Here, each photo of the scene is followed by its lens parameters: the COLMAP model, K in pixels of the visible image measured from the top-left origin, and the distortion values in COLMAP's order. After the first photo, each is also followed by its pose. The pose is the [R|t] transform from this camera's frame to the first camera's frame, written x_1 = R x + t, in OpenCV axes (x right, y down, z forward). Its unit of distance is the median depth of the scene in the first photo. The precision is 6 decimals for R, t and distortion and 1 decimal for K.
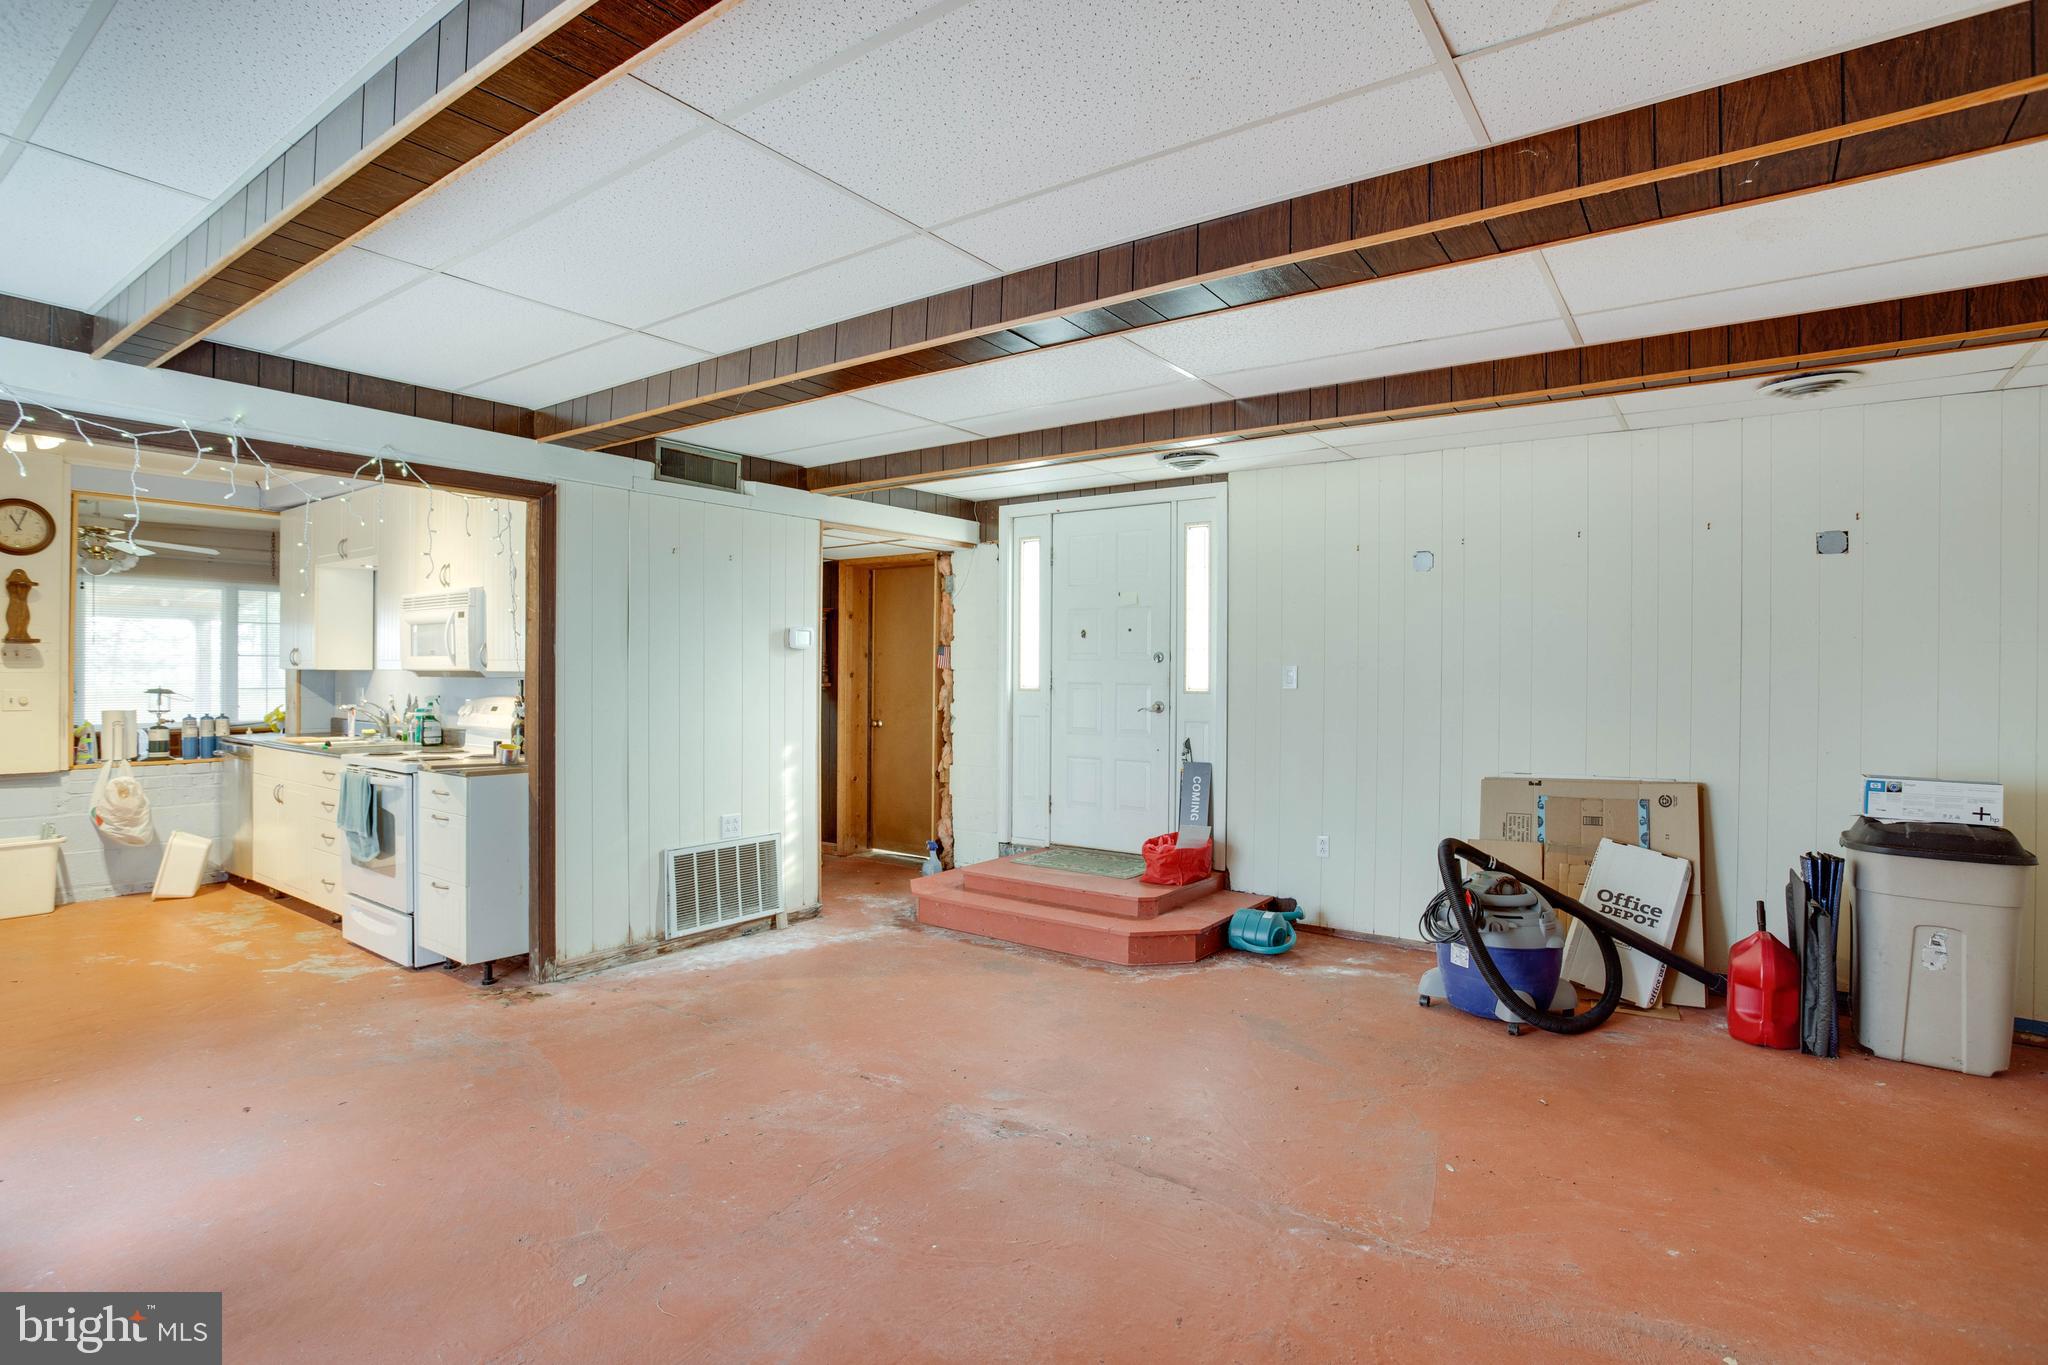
lens RADIAL K [[1015.1, 0, 1020.5], [0, 1015.1, 675.2], [0, 0, 1]] dist [-0.072511, 0.032410]
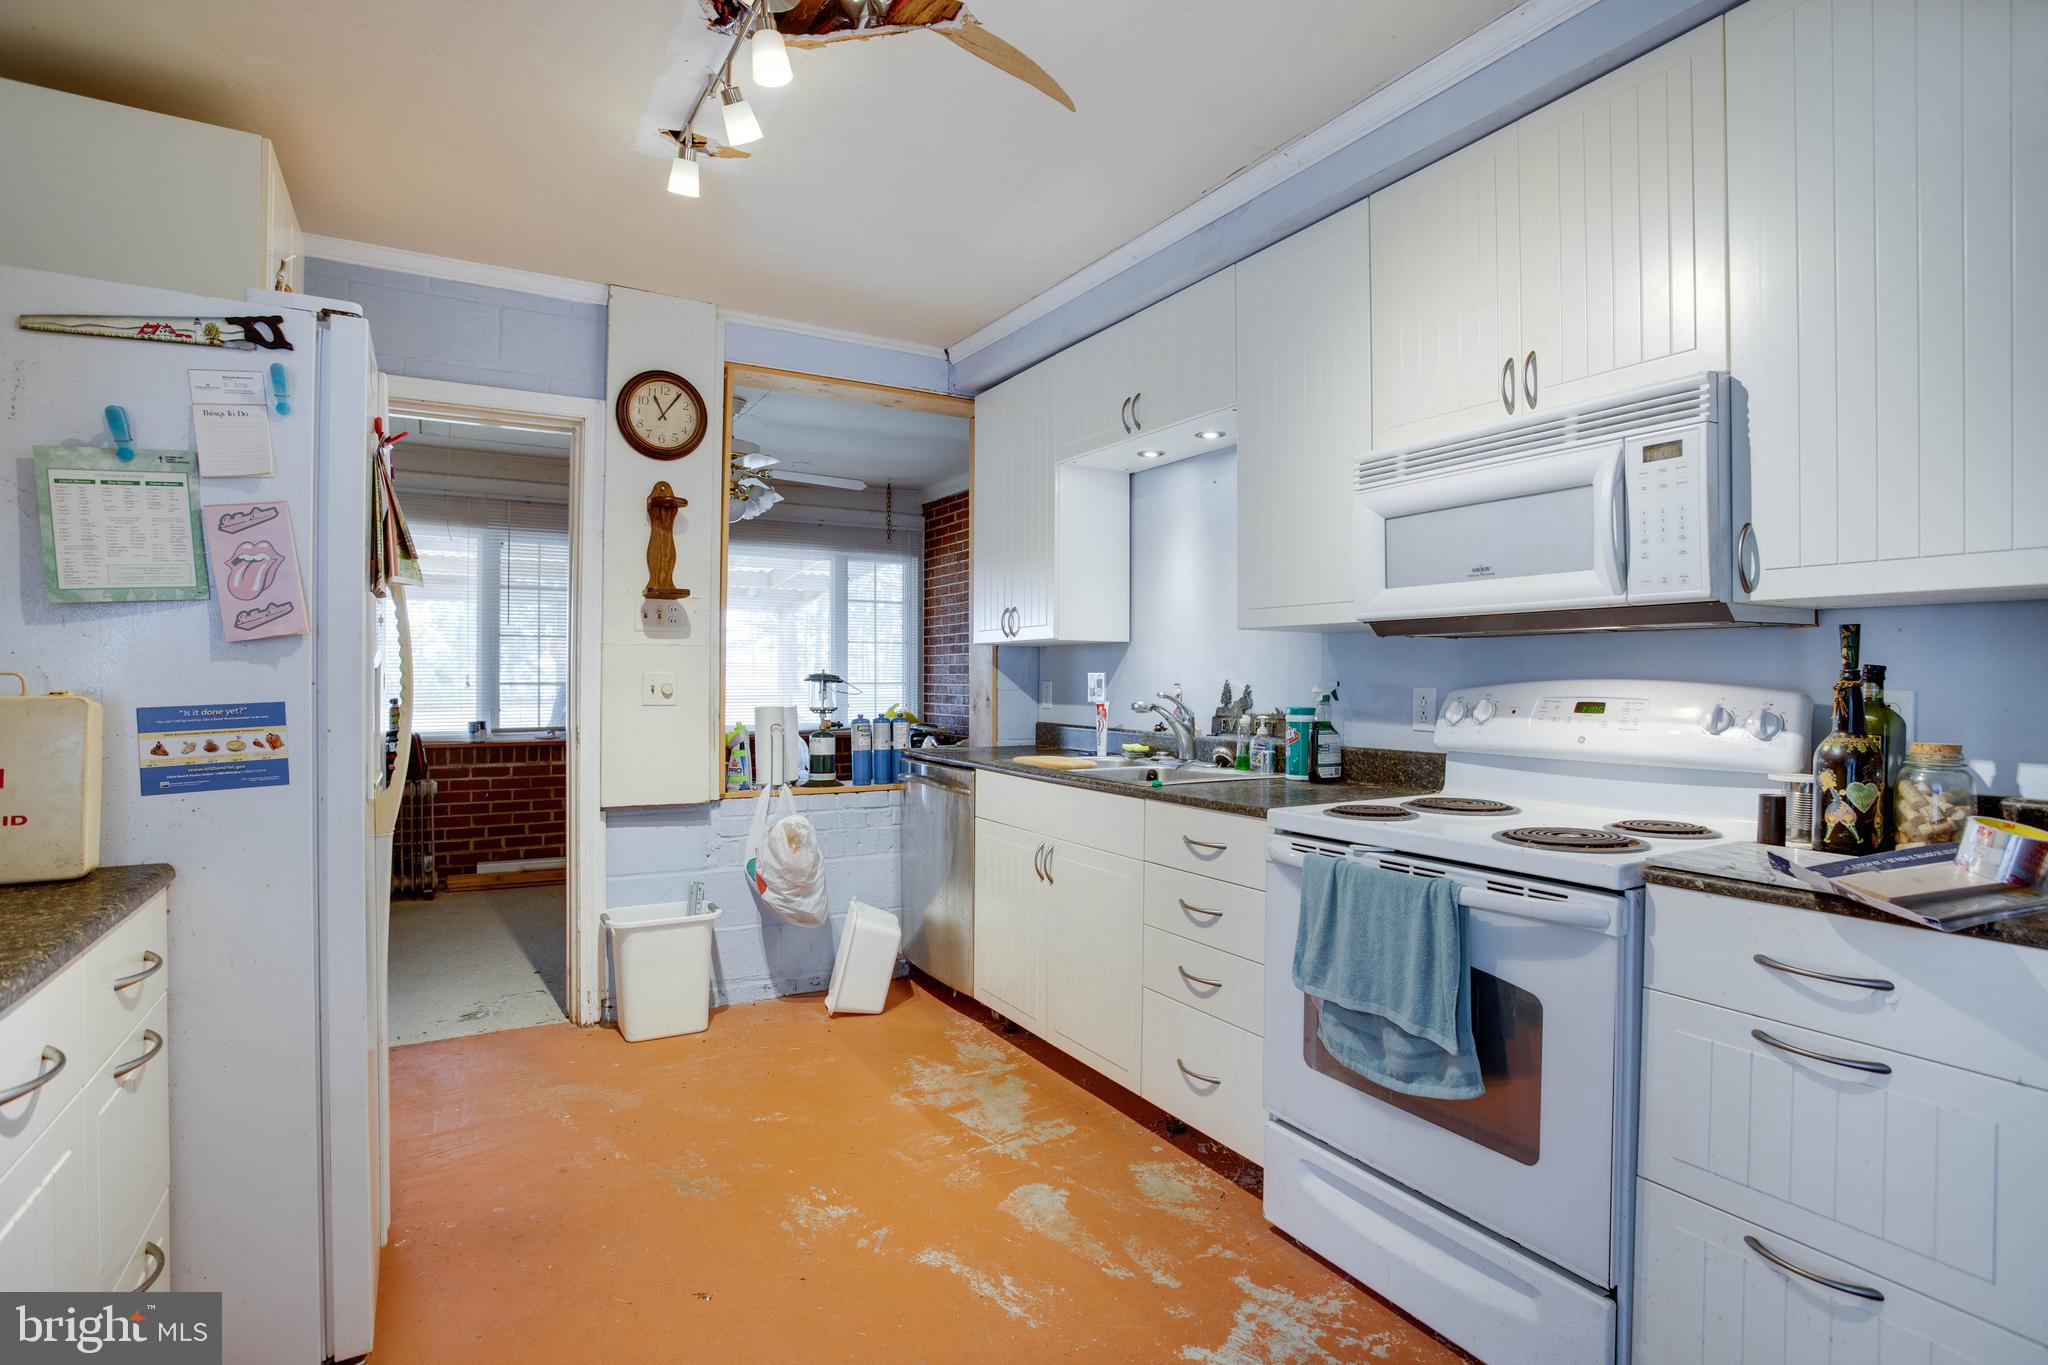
lens RADIAL K [[1015.1, 0, 1020.5], [0, 1015.1, 675.2], [0, 0, 1]] dist [-0.072511, 0.032410]
pose [[0.915877, -0.003631, -0.401444, -0.521304], [0.001689, 0.999985, -0.005190, 0.019549], [0.401457, 0.004075, 0.915869, 0.466308]]
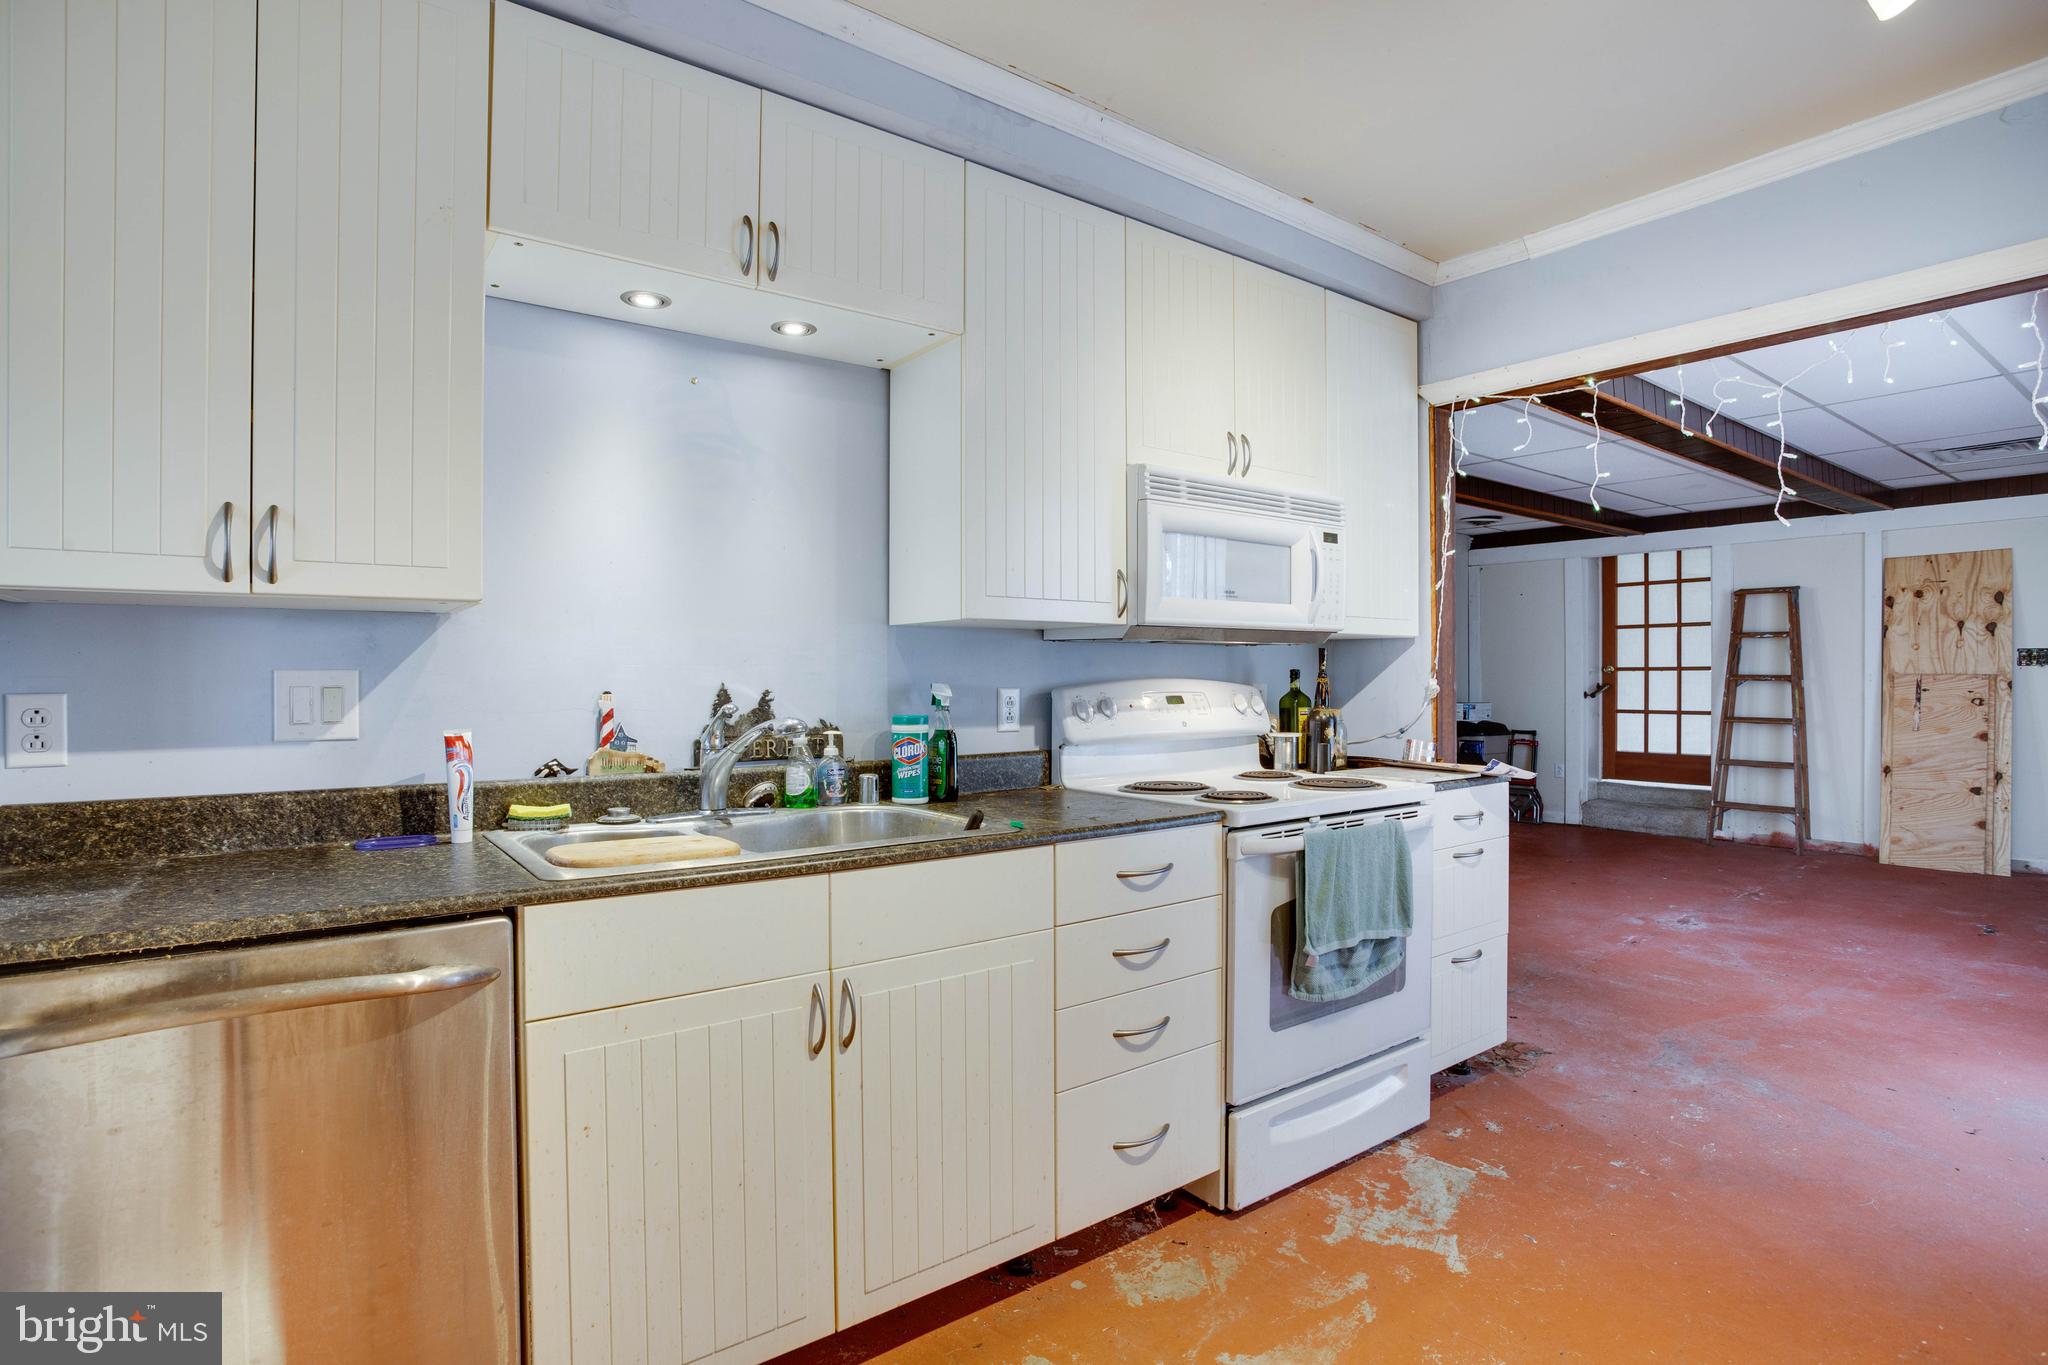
lens RADIAL K [[1015.1, 0, 1020.5], [0, 1015.1, 675.2], [0, 0, 1]] dist [-0.072511, 0.032410]
pose [[0.291994, -0.007021, 0.956394, -0.989078], [0.004750, 0.999971, 0.005891, 0.014302], [-0.956408, 0.002823, 0.292019, 0.824862]]
